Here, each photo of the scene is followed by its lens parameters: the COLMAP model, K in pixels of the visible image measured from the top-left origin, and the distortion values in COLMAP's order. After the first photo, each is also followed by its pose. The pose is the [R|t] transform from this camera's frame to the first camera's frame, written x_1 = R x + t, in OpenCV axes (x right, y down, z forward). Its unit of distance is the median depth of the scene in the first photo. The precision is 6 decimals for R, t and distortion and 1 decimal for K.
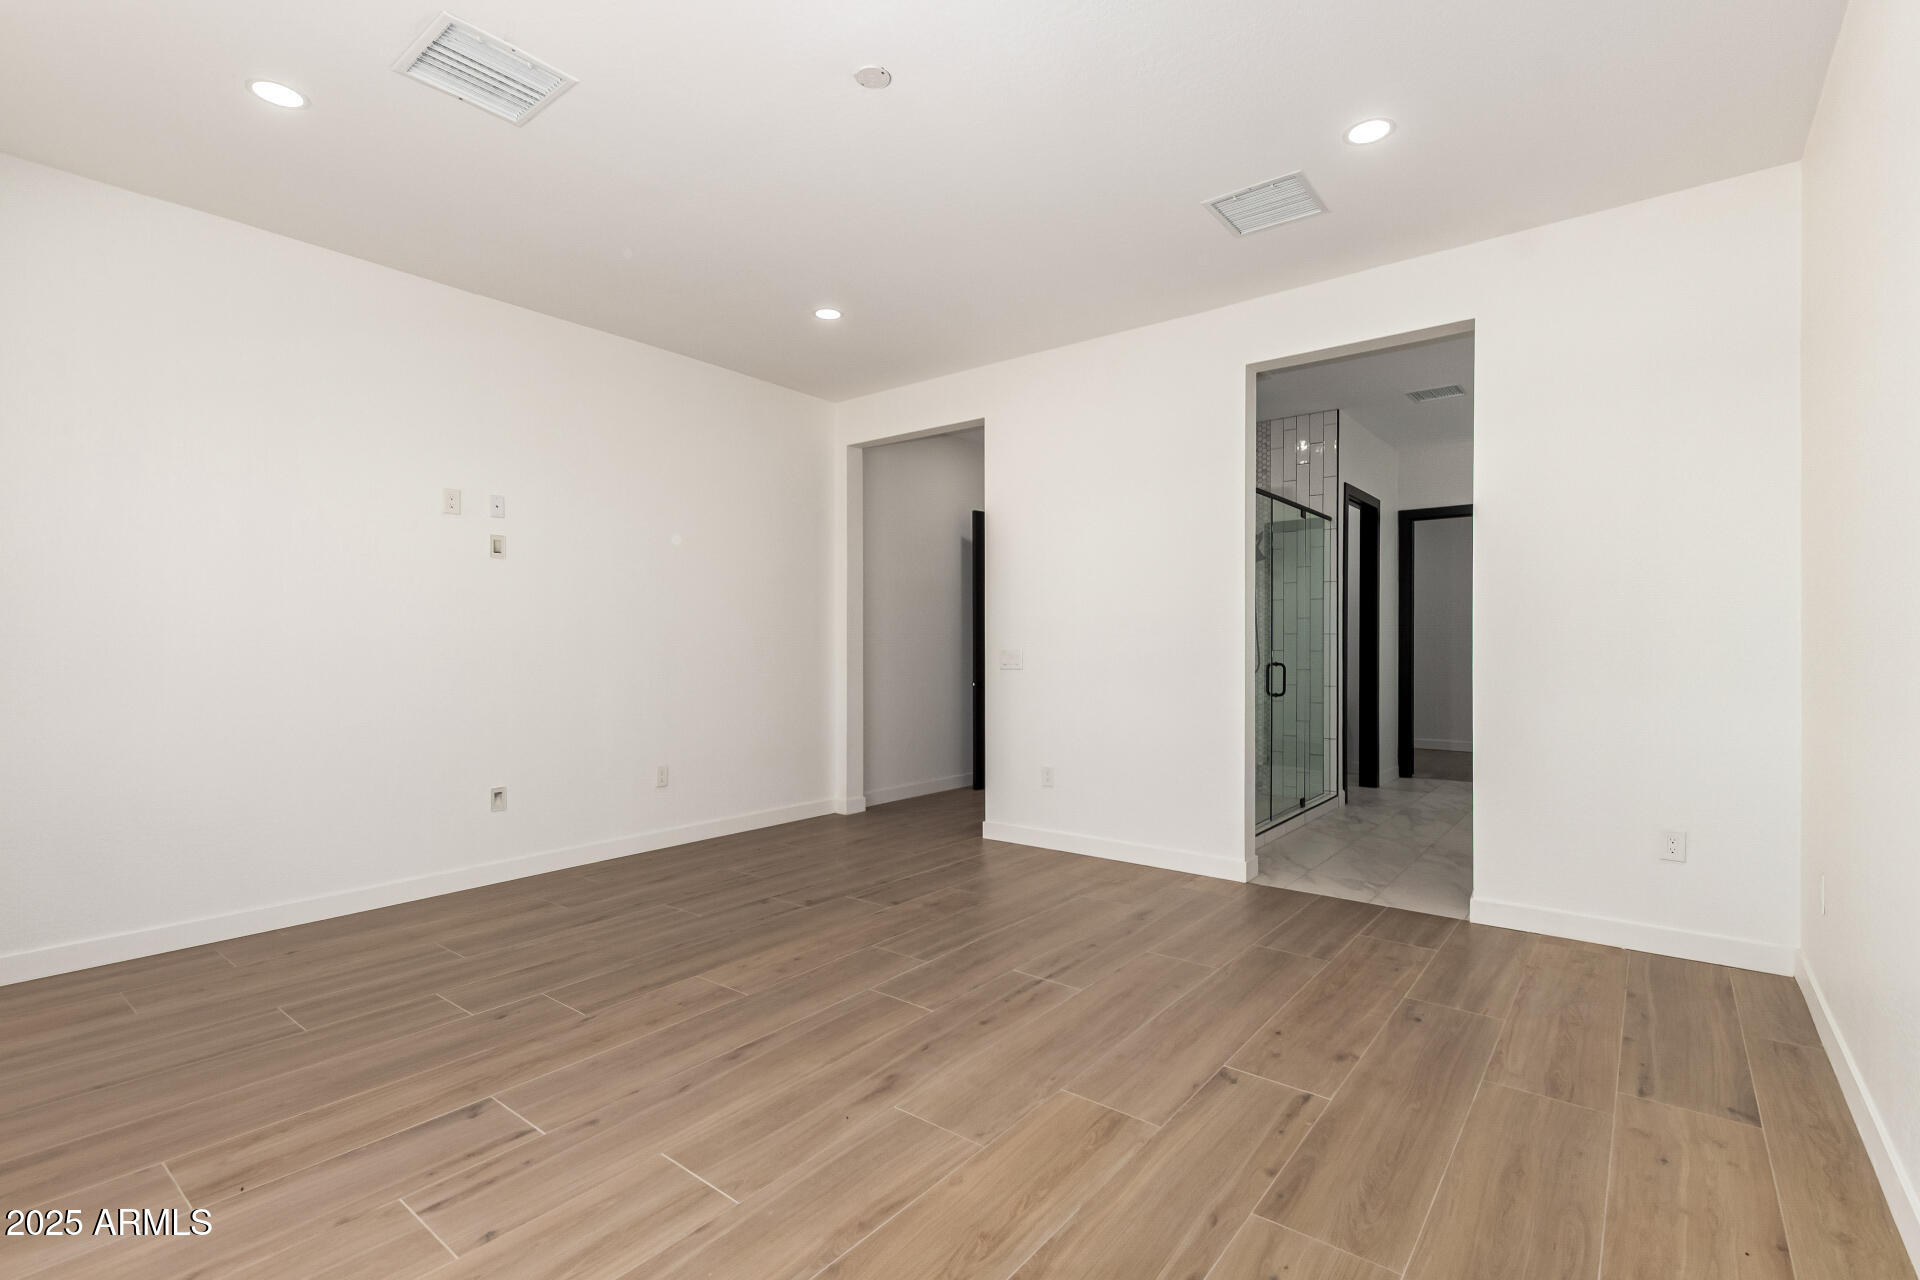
lens RADIAL K [[881.8, 0, 962.9], [0, 881.8, 643.2], [0, 0, 1]] dist [0.009975, -0.005224]
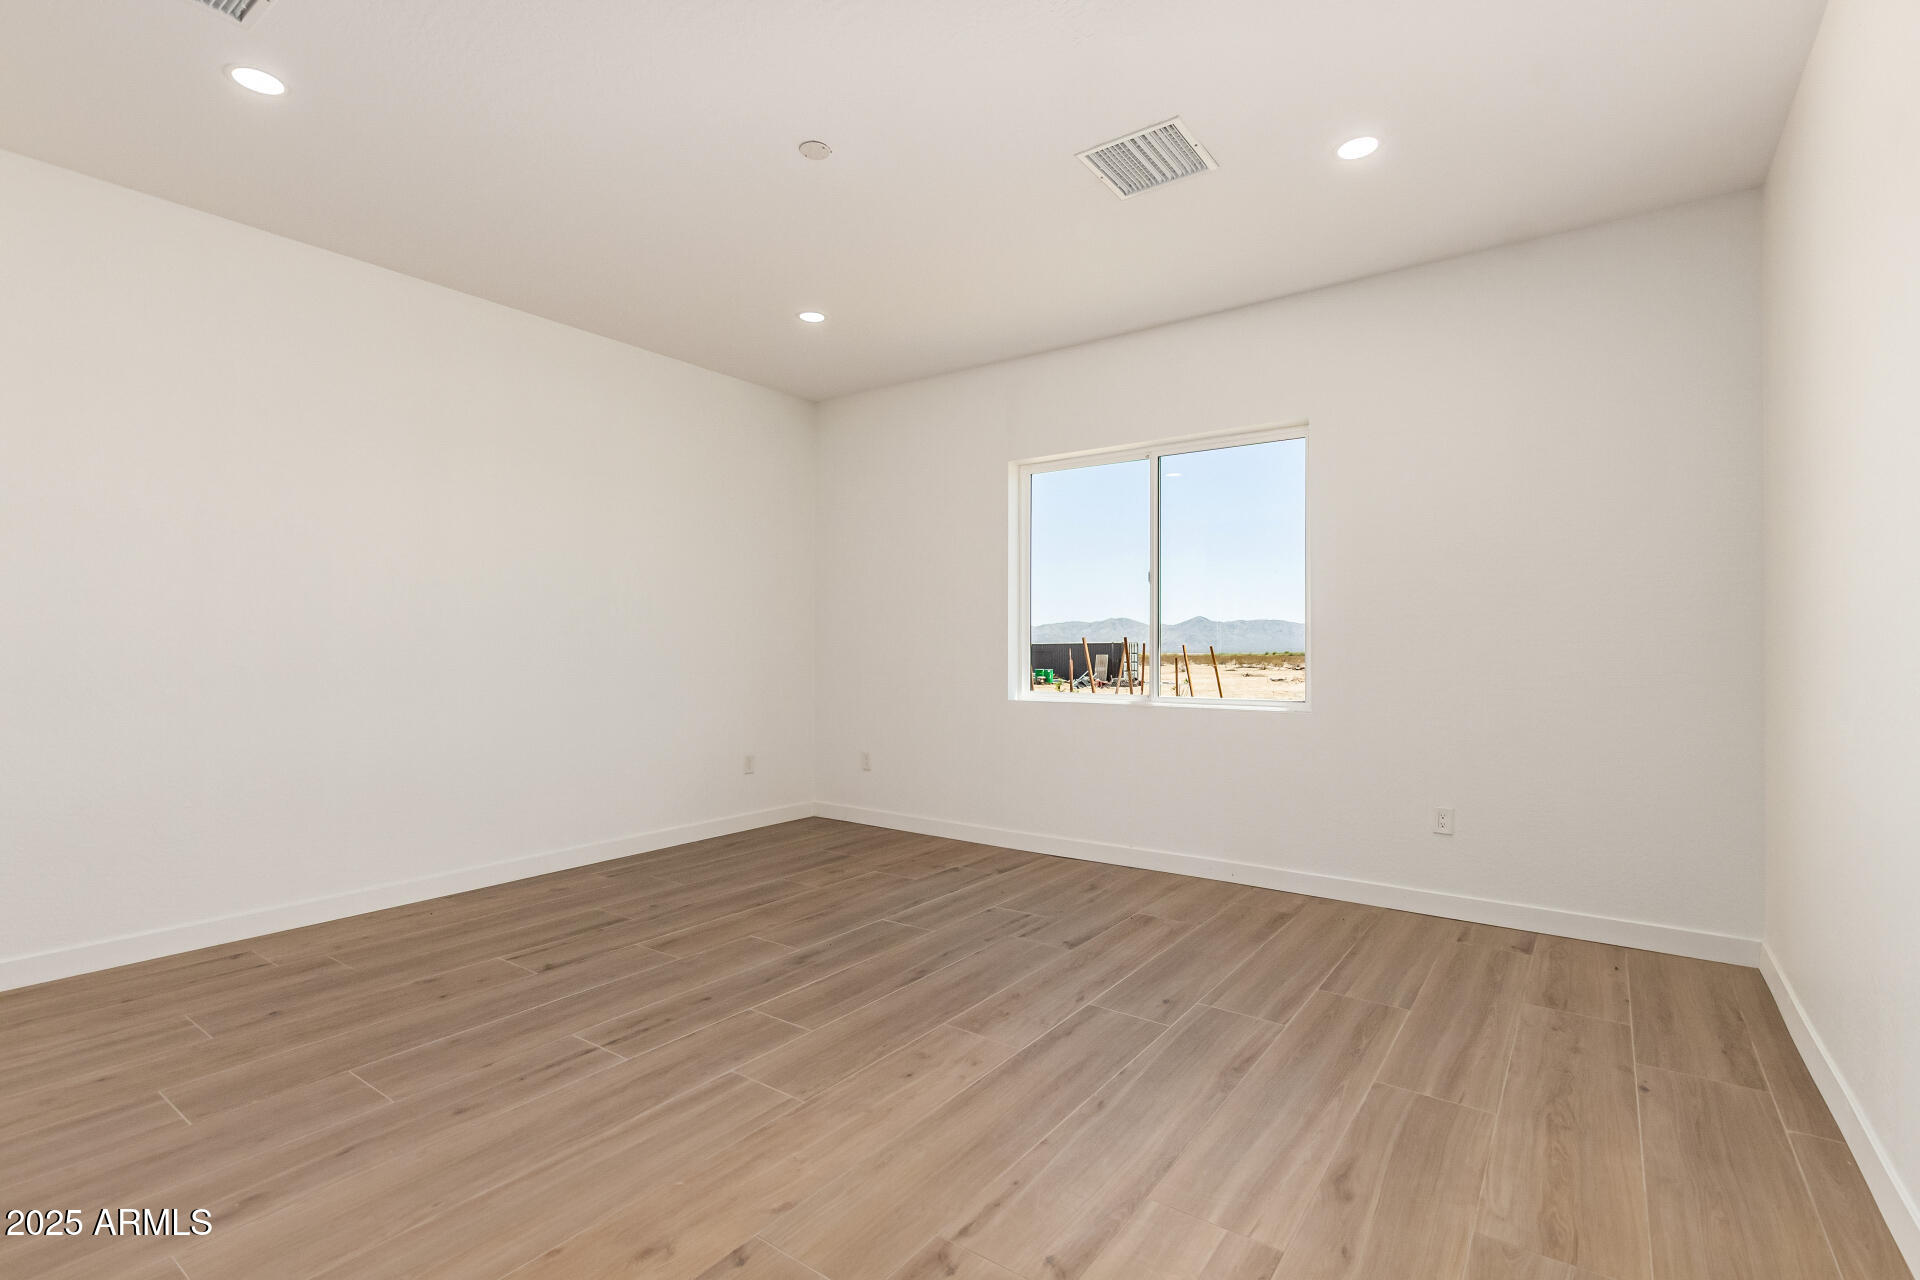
lens RADIAL K [[881.8, 0, 946.1], [0, 881.8, 639.9], [0, 0, 1]] dist [0.009975, -0.005224]
pose [[-0.999721, -0.000815, -0.023596, -0.259892], [-0.000522, 0.999923, -0.012387, 0.008632], [0.023604, -0.012371, -0.999645, 2.248552]]
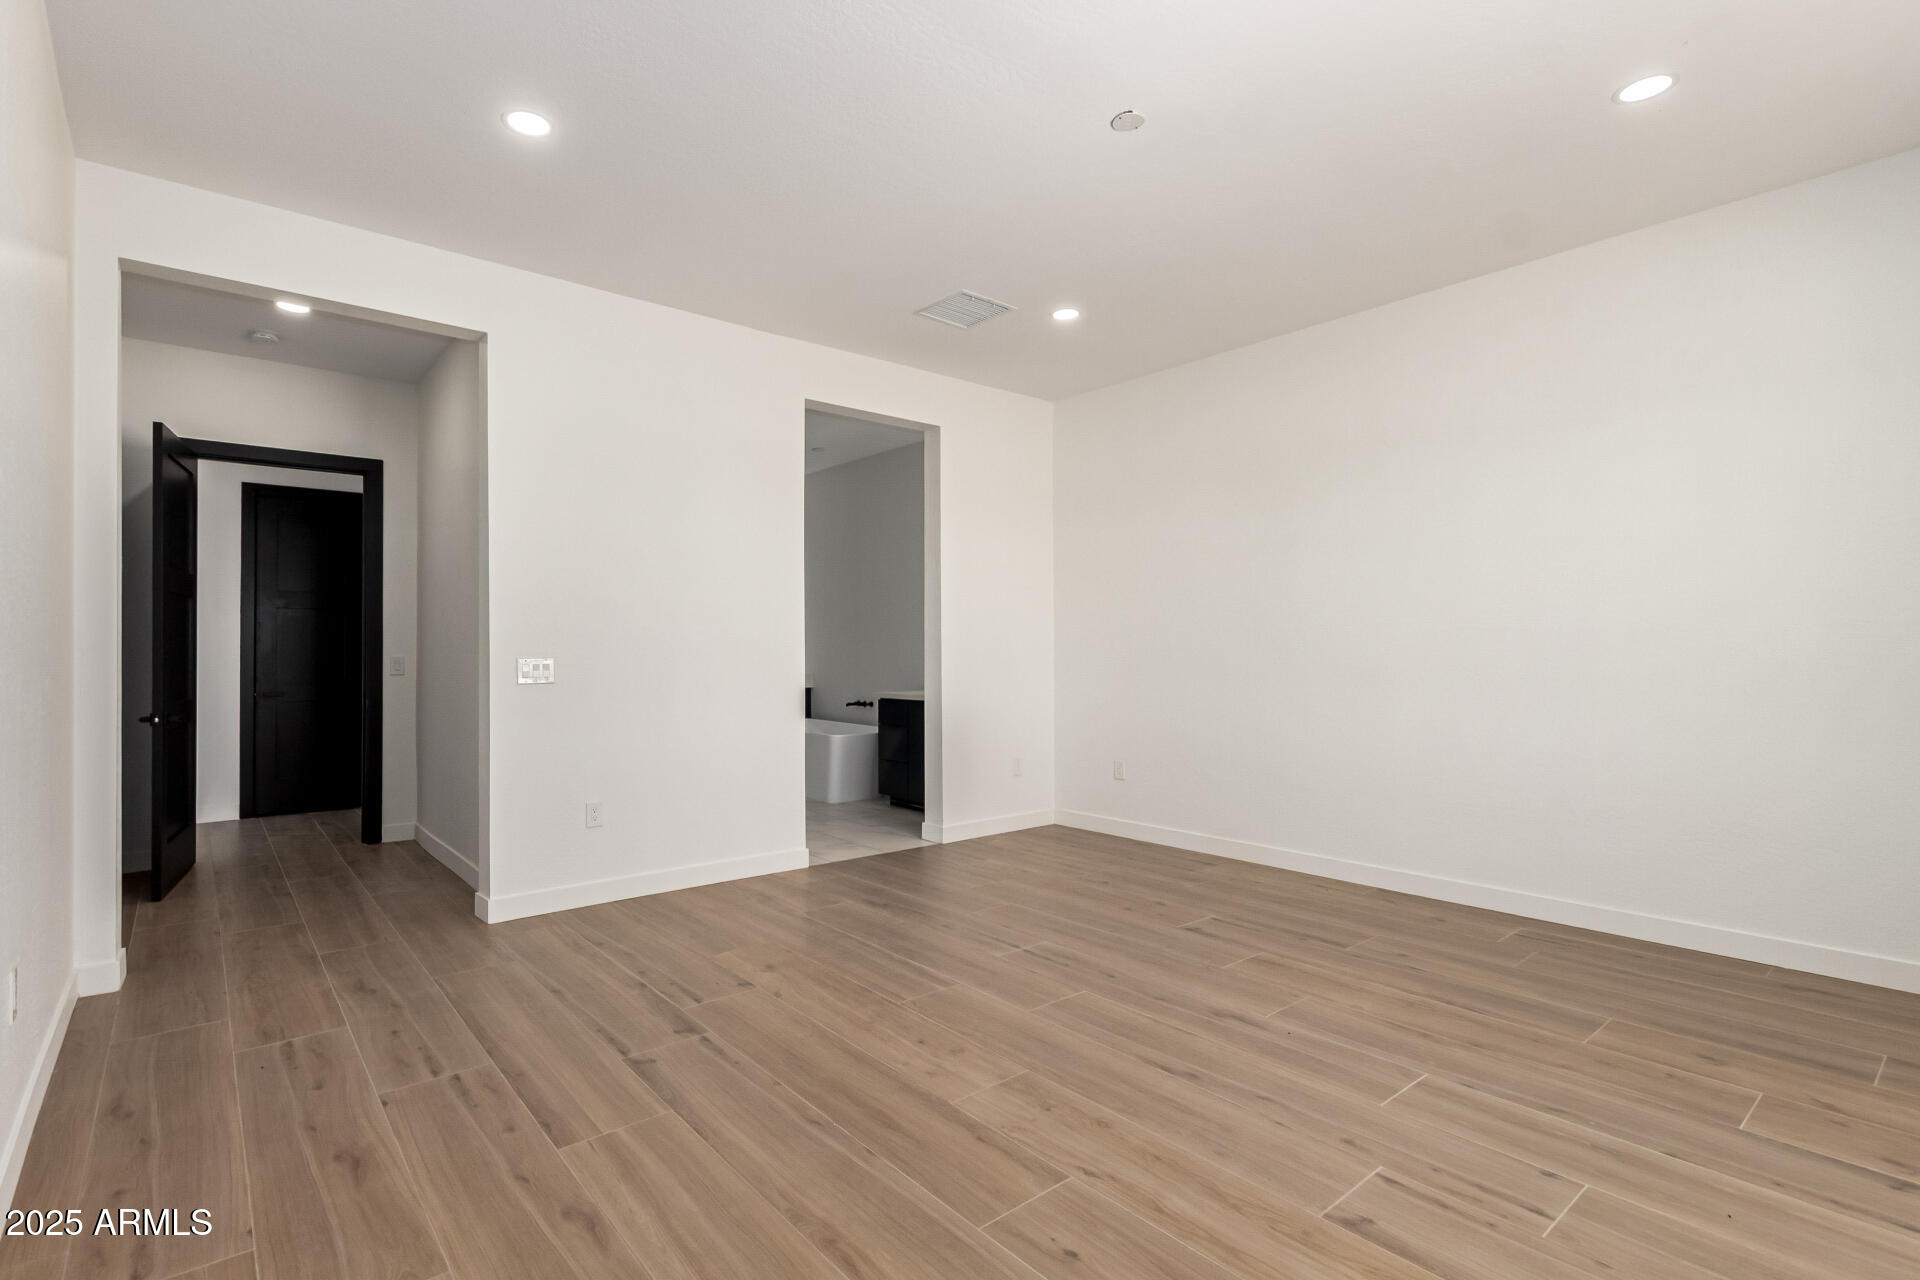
lens RADIAL K [[881.8, 0, 923.3], [0, 881.8, 652.9], [0, 0, 1]] dist [0.009975, -0.005224]
pose [[0.225084, -0.000334, 0.974339, -1.260268], [0.000239, 1.000000, 0.000288, 0.002724], [-0.974339, 0.000168, 0.225084, 1.057667]]
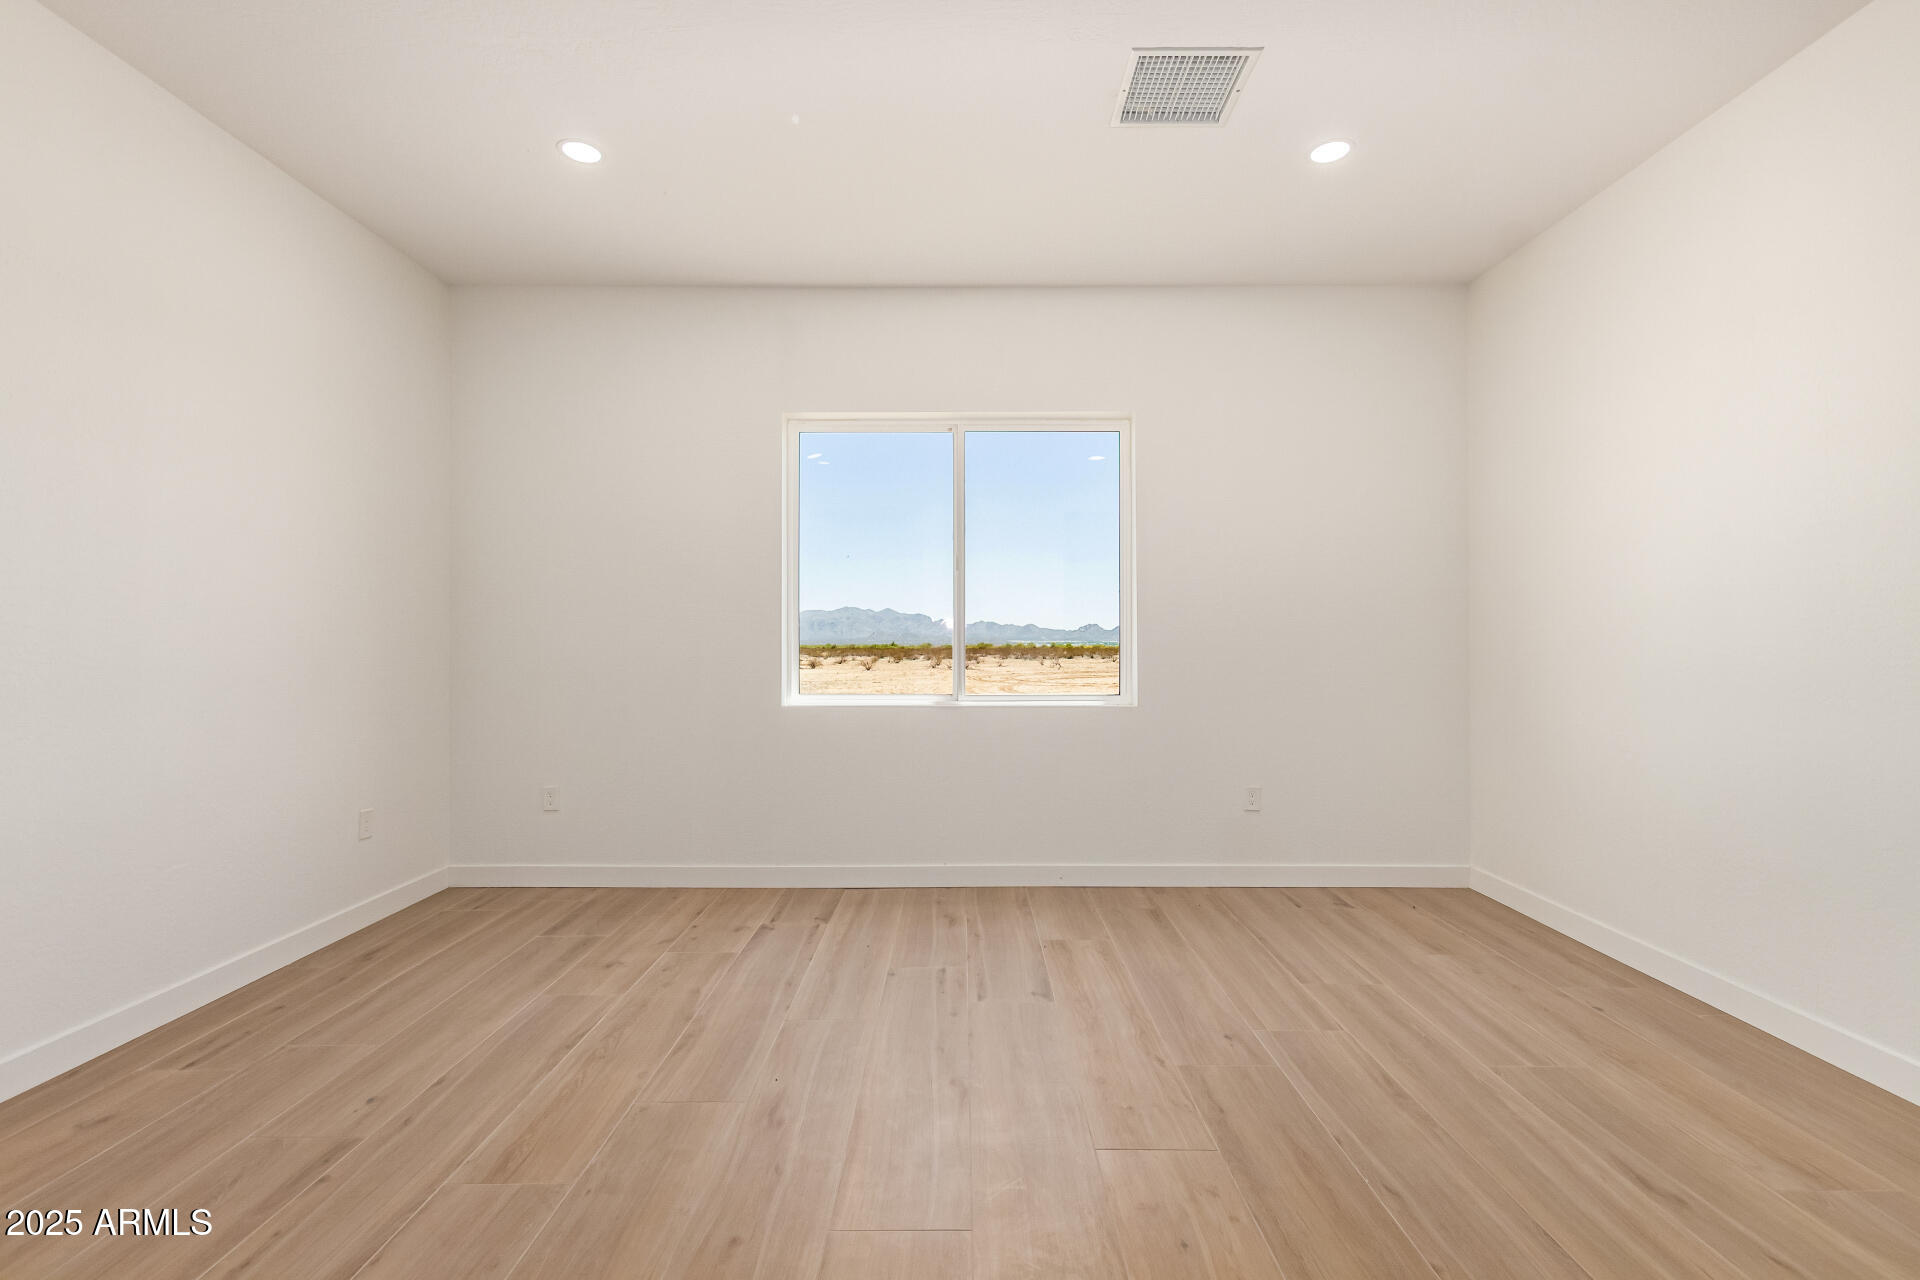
lens RADIAL K [[881.8, 0, 959.4], [0, 881.8, 638.5], [0, 0, 1]] dist [0.009975, -0.005224]
pose [[-0.792049, 0.000638, -0.610457, 0.303538], [0.003375, 0.999989, -0.003333, 0.002035], [0.610448, -0.004700, -0.792042, 1.727233]]
